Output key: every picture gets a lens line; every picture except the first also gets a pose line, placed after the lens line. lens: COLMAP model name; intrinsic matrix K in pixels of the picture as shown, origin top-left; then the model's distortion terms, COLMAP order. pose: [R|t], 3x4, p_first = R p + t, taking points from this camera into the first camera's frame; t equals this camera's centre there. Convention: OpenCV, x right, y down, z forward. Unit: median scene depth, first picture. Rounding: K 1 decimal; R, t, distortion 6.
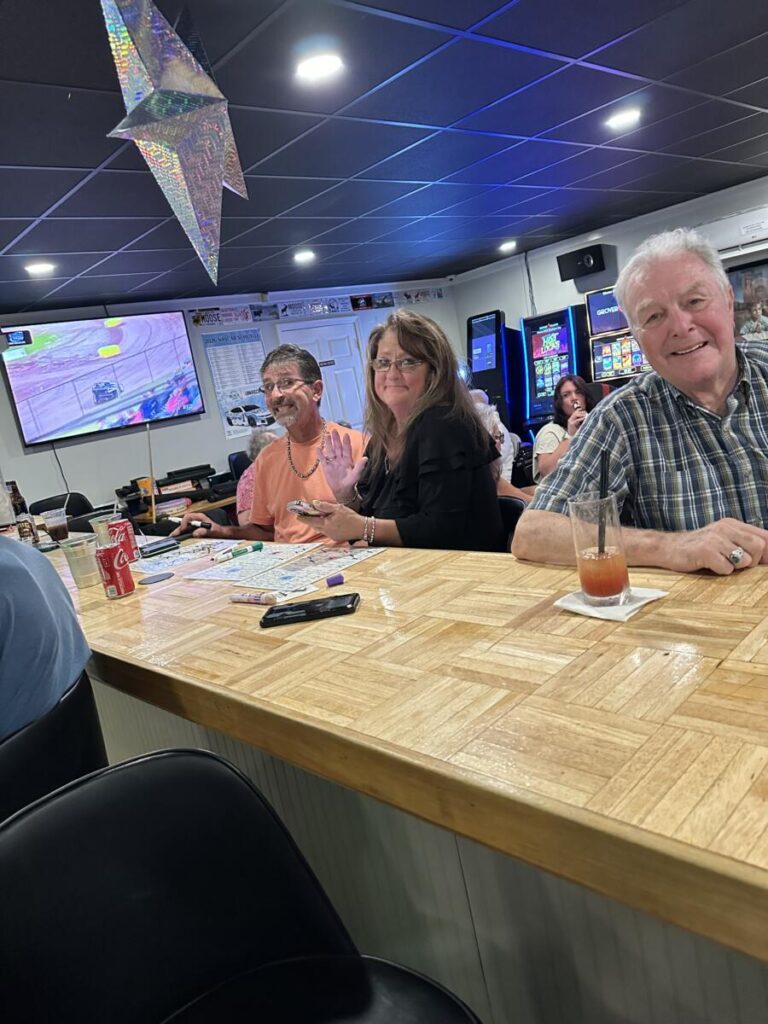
lens RADIAL K [[718.0, 0, 384.0], [0, 718.0, 512.0], [0, 0, 1]] dist [0.121457, -0.215639]
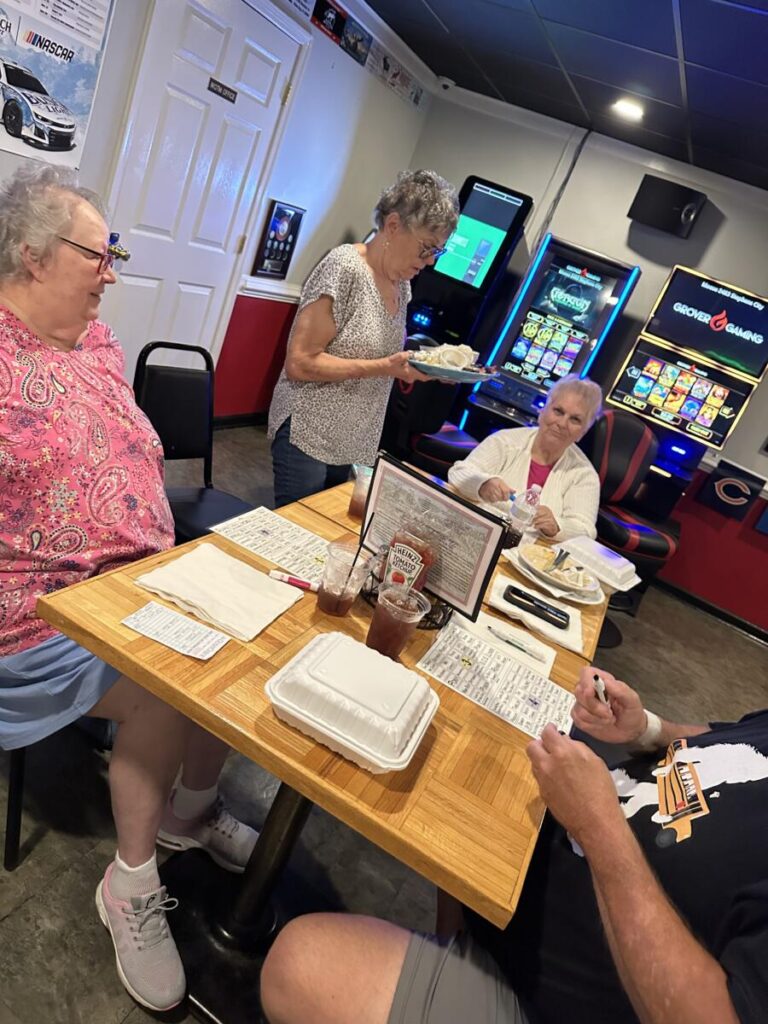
lens RADIAL K [[745.0, 0, 384.0], [0, 745.0, 512.0], [0, 0, 1]] dist [0.025340, -0.062615]
pose [[0.783580, 0.355050, 0.509845, -0.147279], [-0.452194, 0.888665, 0.076122, -0.057274], [-0.426055, -0.290197, 0.856892, 0.505881]]
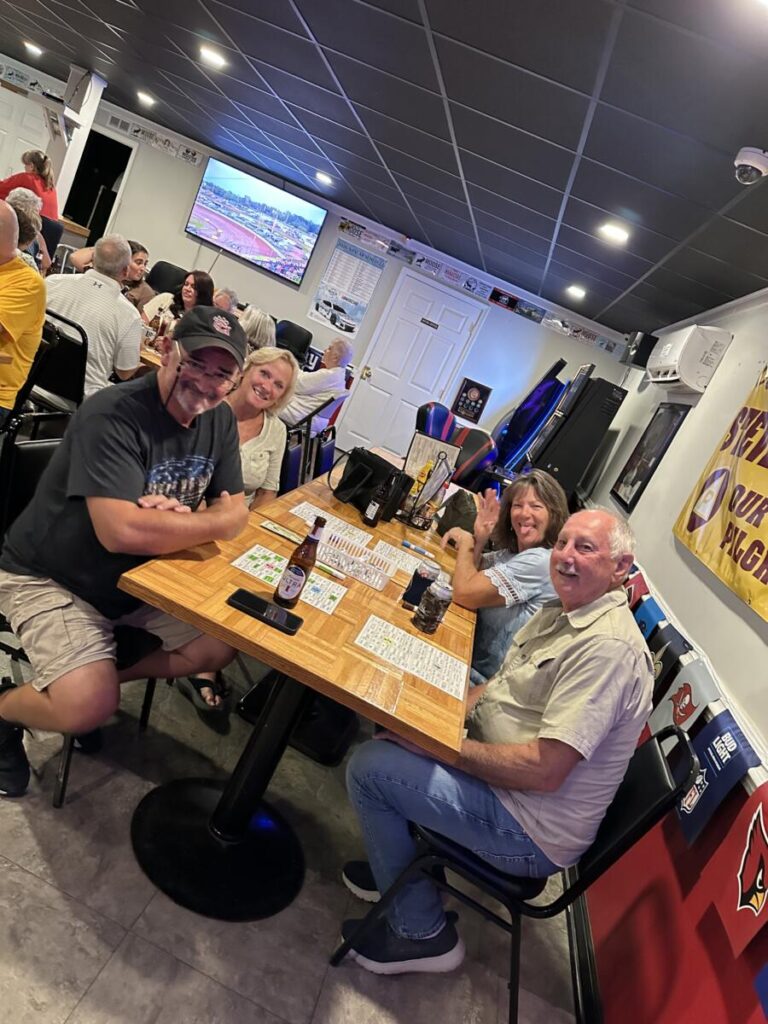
lens RADIAL K [[718.0, 0, 384.0], [0, 718.0, 512.0], [0, 0, 1]] dist [0.121457, -0.215639]
pose [[0.396421, 0.584386, -0.708056, 0.869634], [-0.636827, 0.730567, 0.246423, -0.230988], [0.661288, 0.353222, 0.661764, 0.336829]]
